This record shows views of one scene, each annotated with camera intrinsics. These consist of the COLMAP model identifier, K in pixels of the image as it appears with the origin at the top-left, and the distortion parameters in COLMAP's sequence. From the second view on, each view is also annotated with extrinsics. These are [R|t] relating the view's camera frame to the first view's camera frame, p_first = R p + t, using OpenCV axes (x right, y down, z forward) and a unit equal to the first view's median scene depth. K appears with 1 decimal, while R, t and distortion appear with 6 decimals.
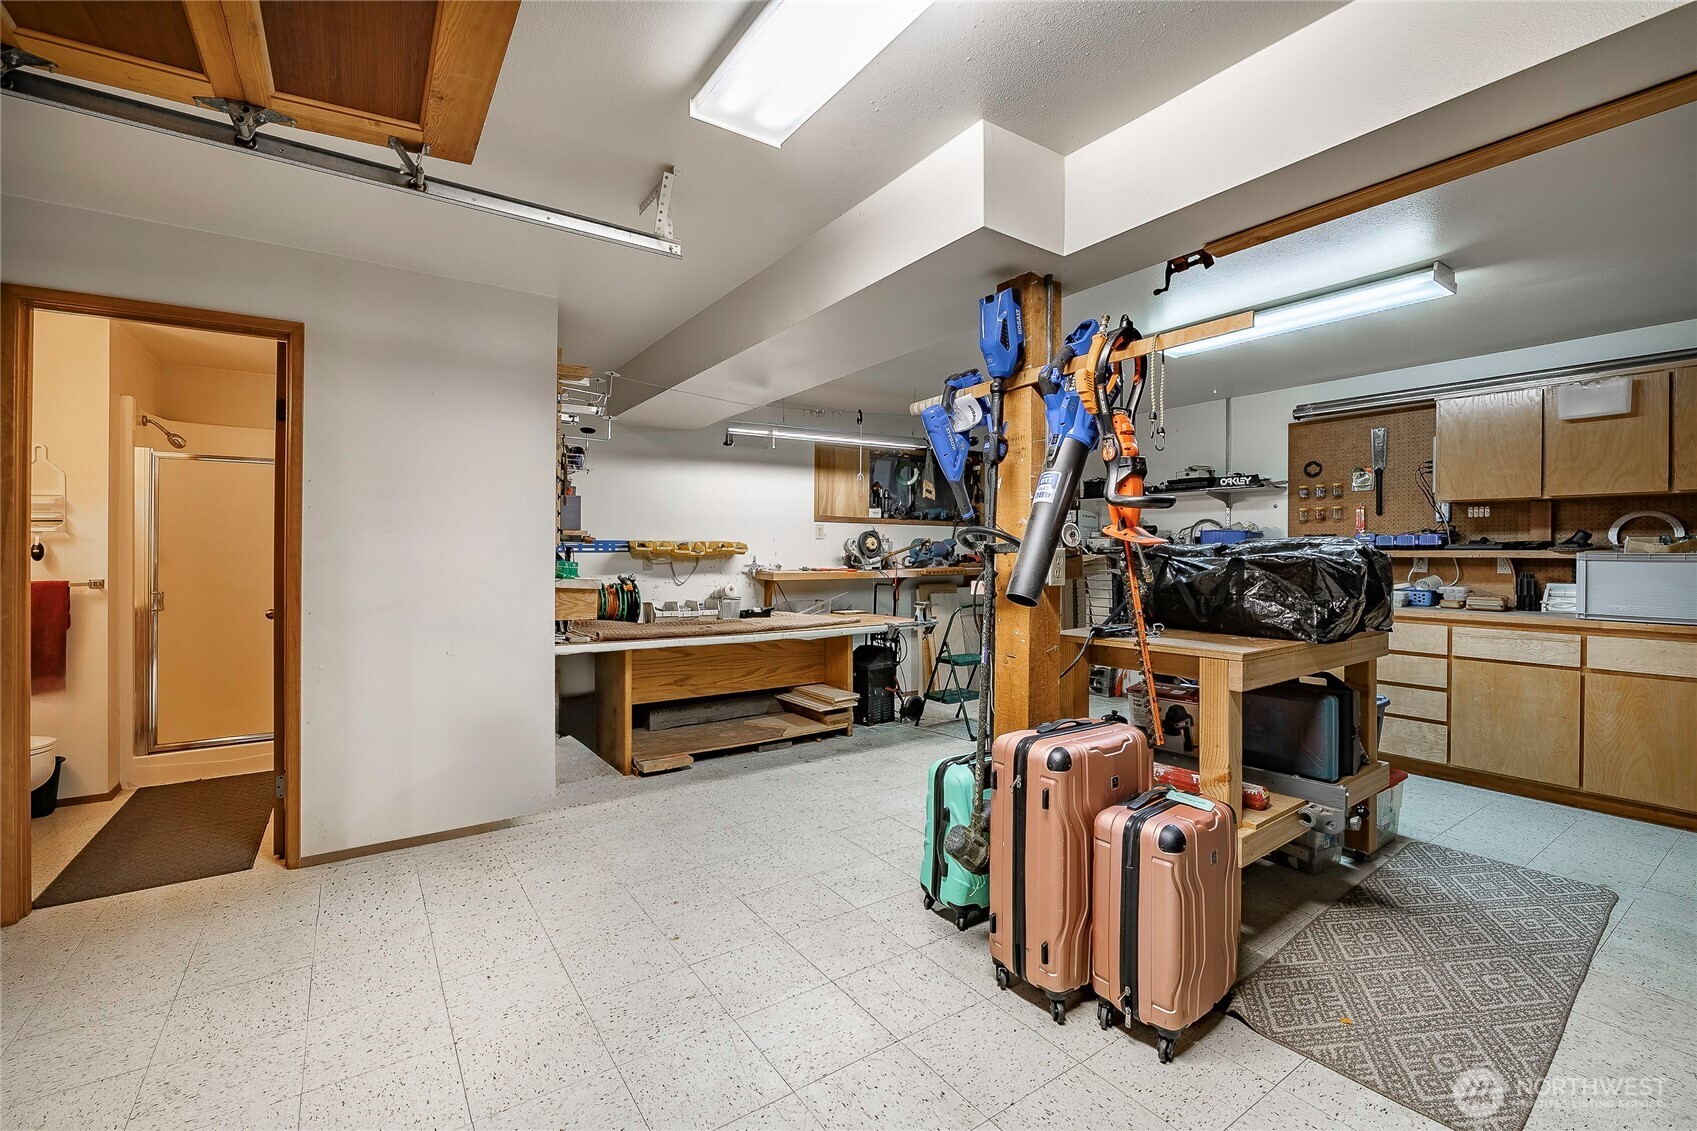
lens RADIAL K [[709.9, 0, 851.5], [0, 709.9, 555.5], [0, 0, 1]] dist [-0.004563, -0.000365]
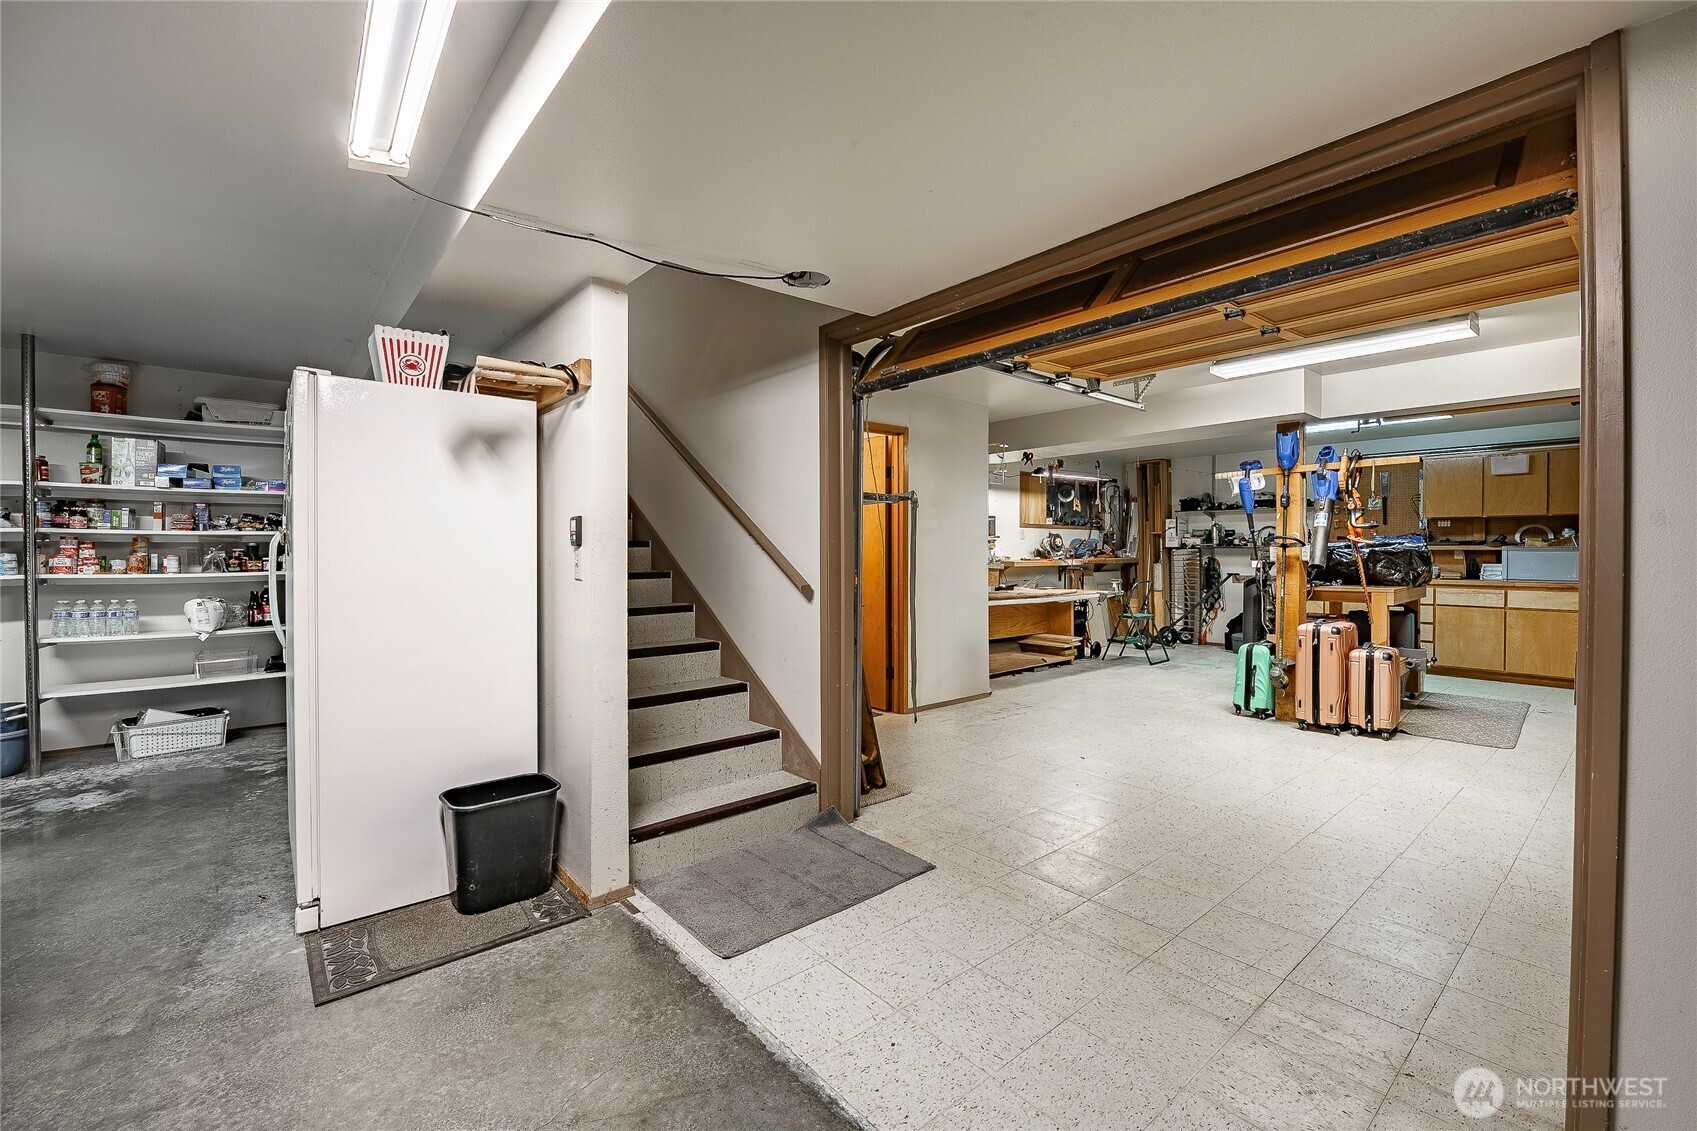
lens RADIAL K [[709.9, 0, 843.4], [0, 709.9, 558.7], [0, 0, 1]] dist [-0.004563, -0.000365]
pose [[0.995180, -0.004029, 0.097984, -0.813308], [0.003161, 0.999954, 0.009015, 0.004388], [-0.098016, -0.008662, 0.995147, -0.631934]]
